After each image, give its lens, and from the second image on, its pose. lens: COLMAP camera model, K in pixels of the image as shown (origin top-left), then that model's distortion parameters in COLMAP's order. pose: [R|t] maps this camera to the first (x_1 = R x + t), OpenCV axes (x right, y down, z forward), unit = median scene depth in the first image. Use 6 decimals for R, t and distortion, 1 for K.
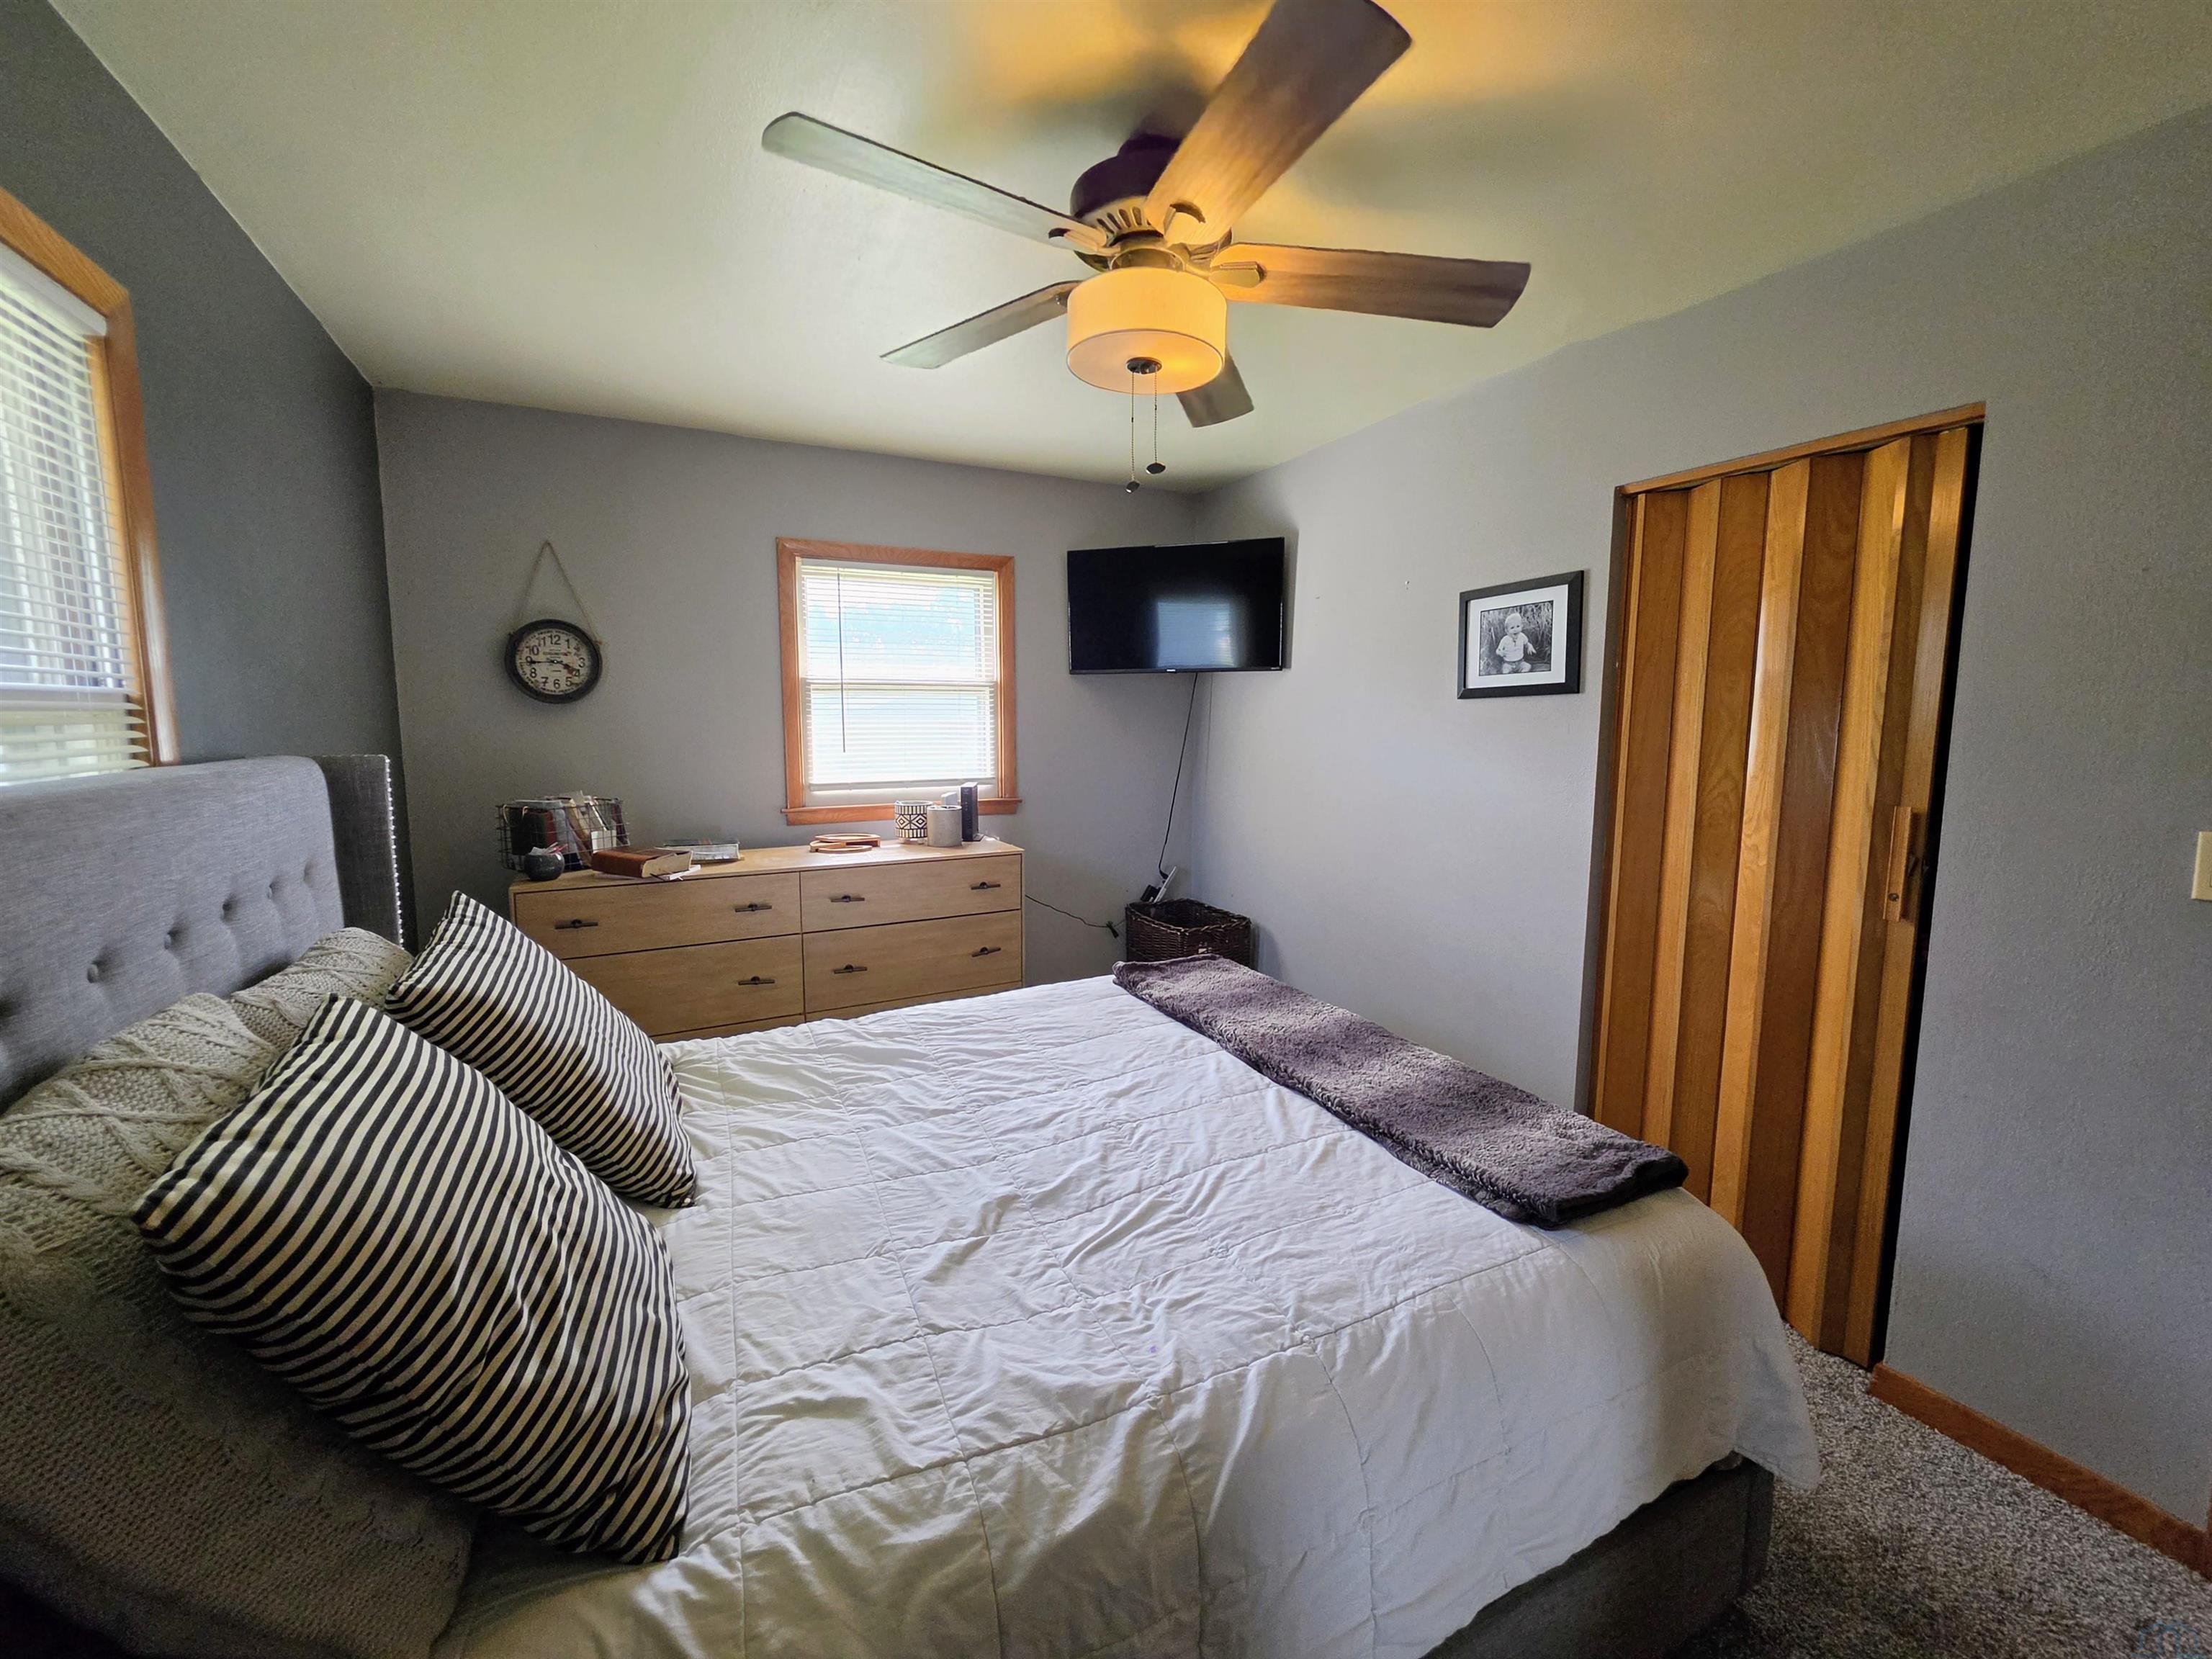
lens RADIAL K [[891.8, 0, 1104.3], [0, 891.8, 817.2], [0, 0, 1]] dist [-0.003940, 0.000273]
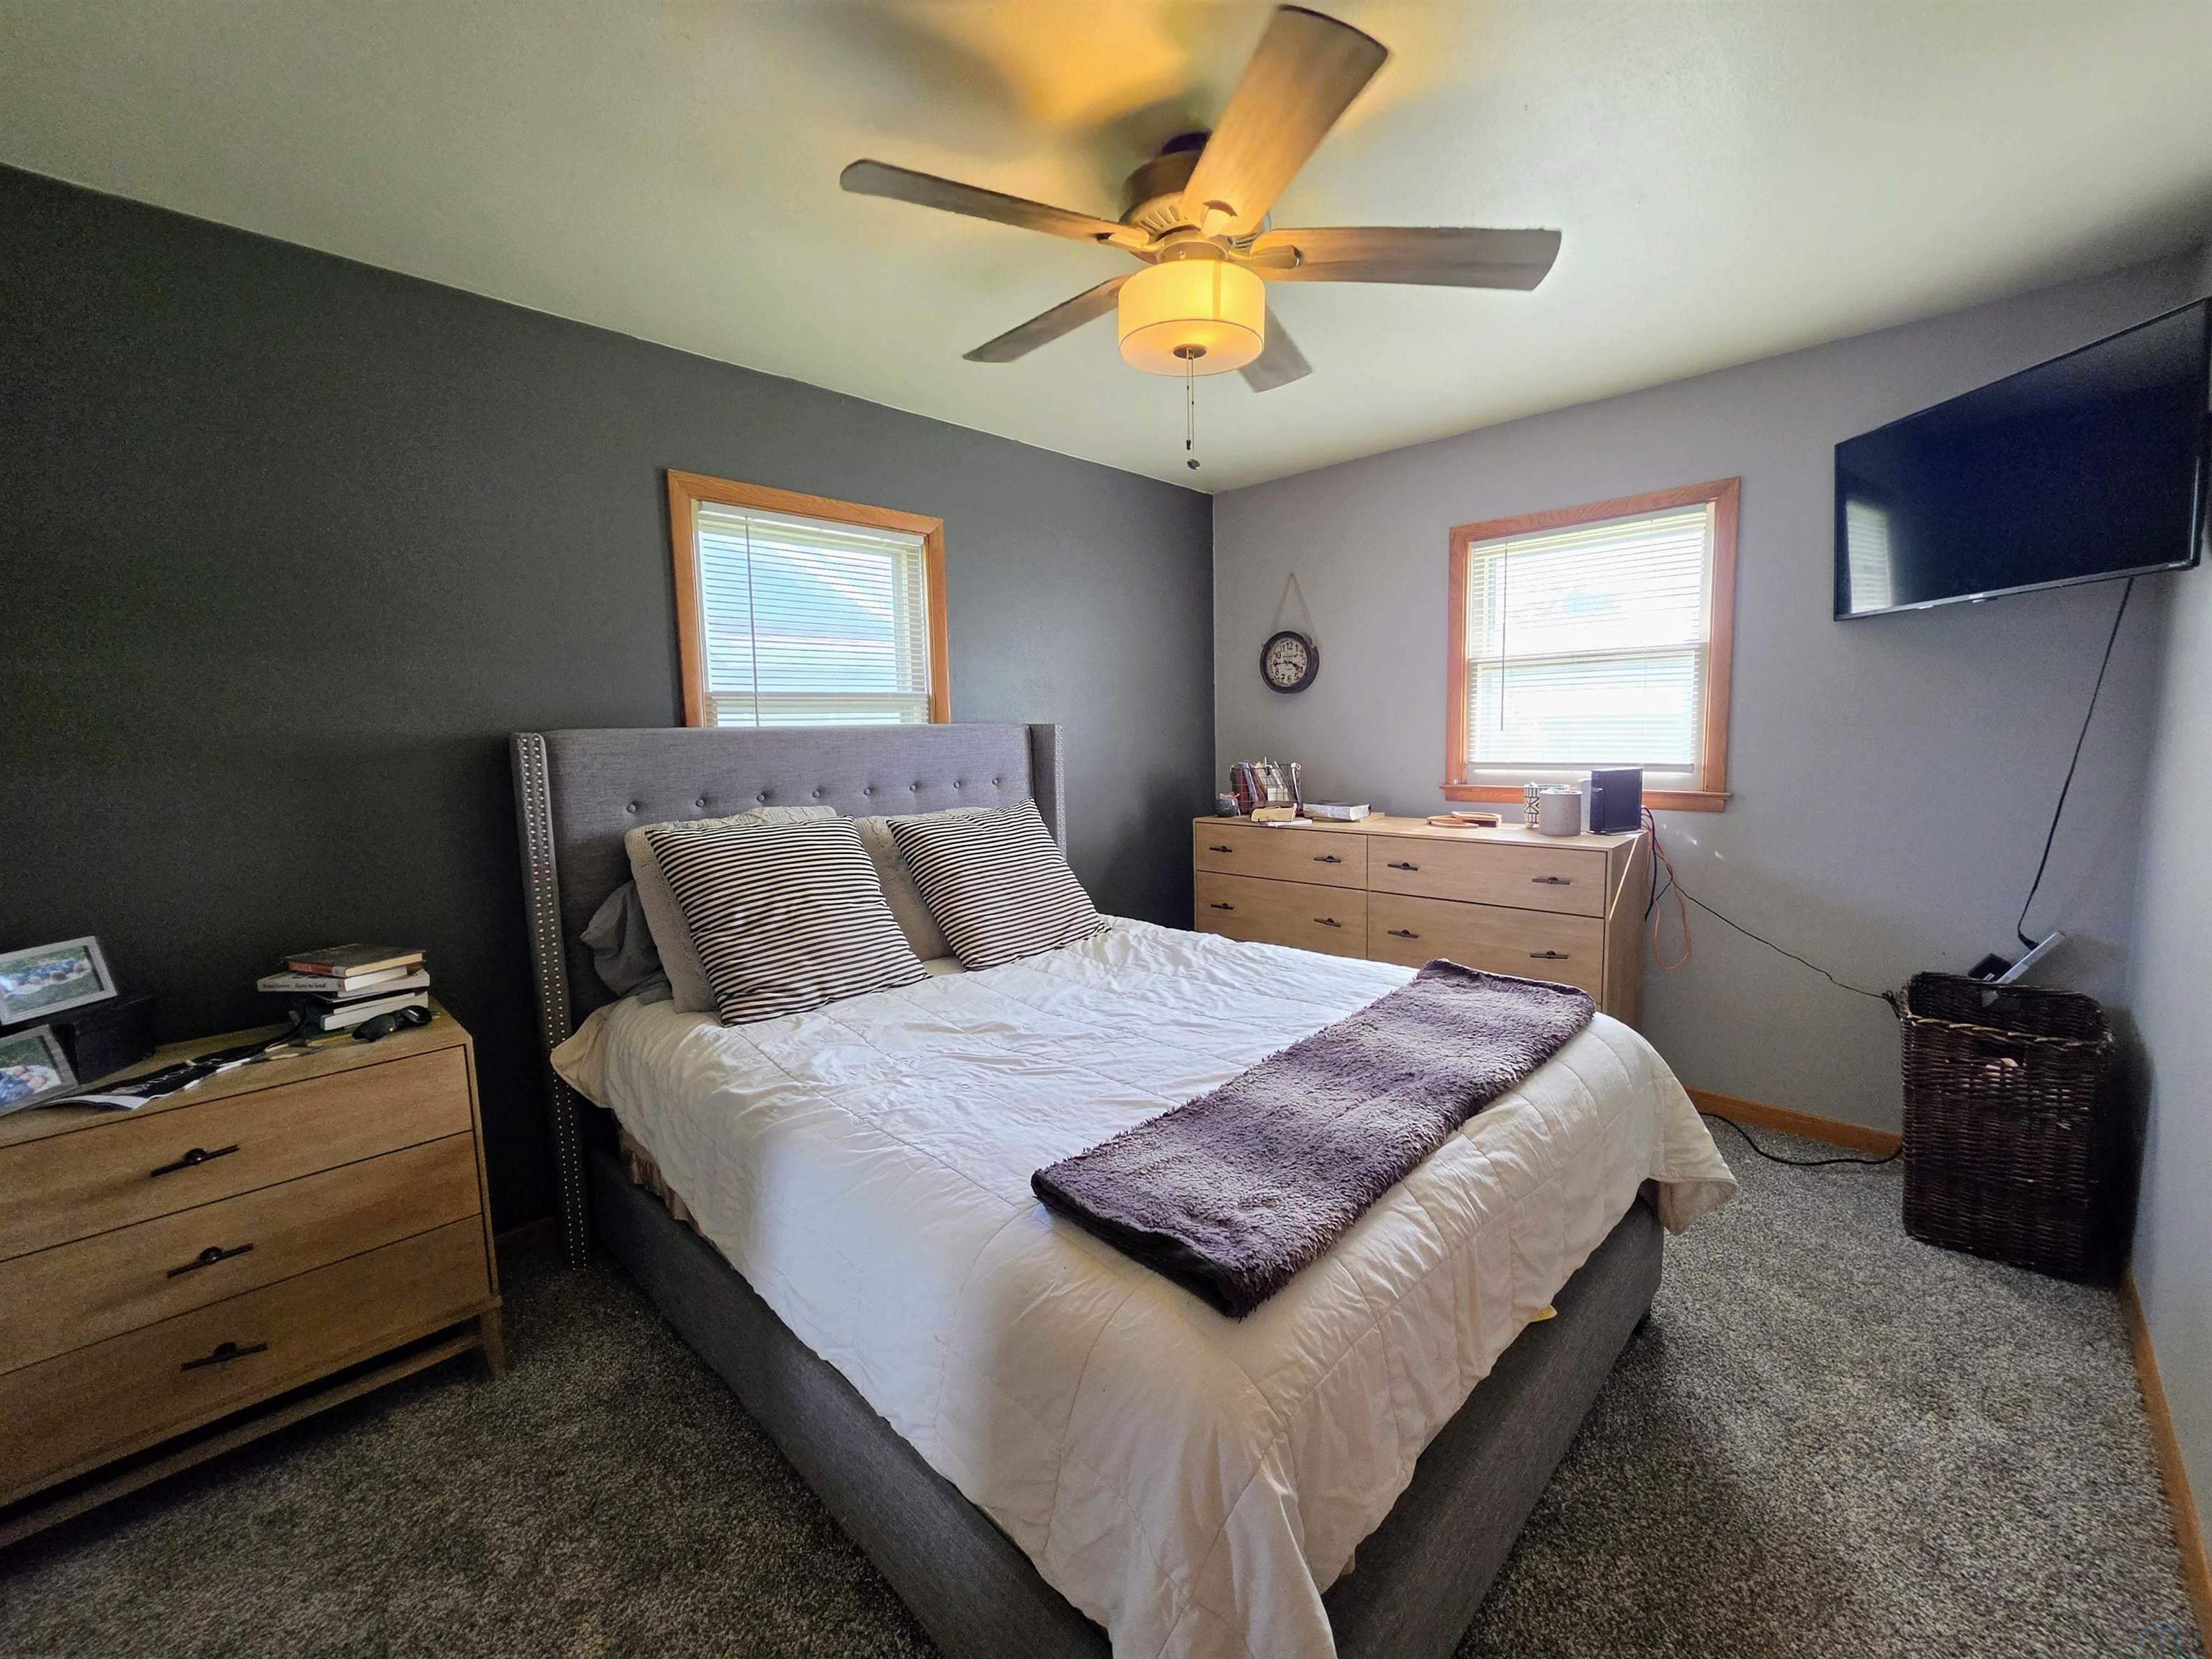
lens RADIAL K [[891.8, 0, 1107.3], [0, 891.8, 827.1], [0, 0, 1]] dist [-0.003940, 0.000273]
pose [[0.315628, 0.096333, -0.943980, 0.590394], [-0.086638, 0.993604, 0.072429, -0.001199], [0.944919, 0.058924, 0.321955, 0.321076]]
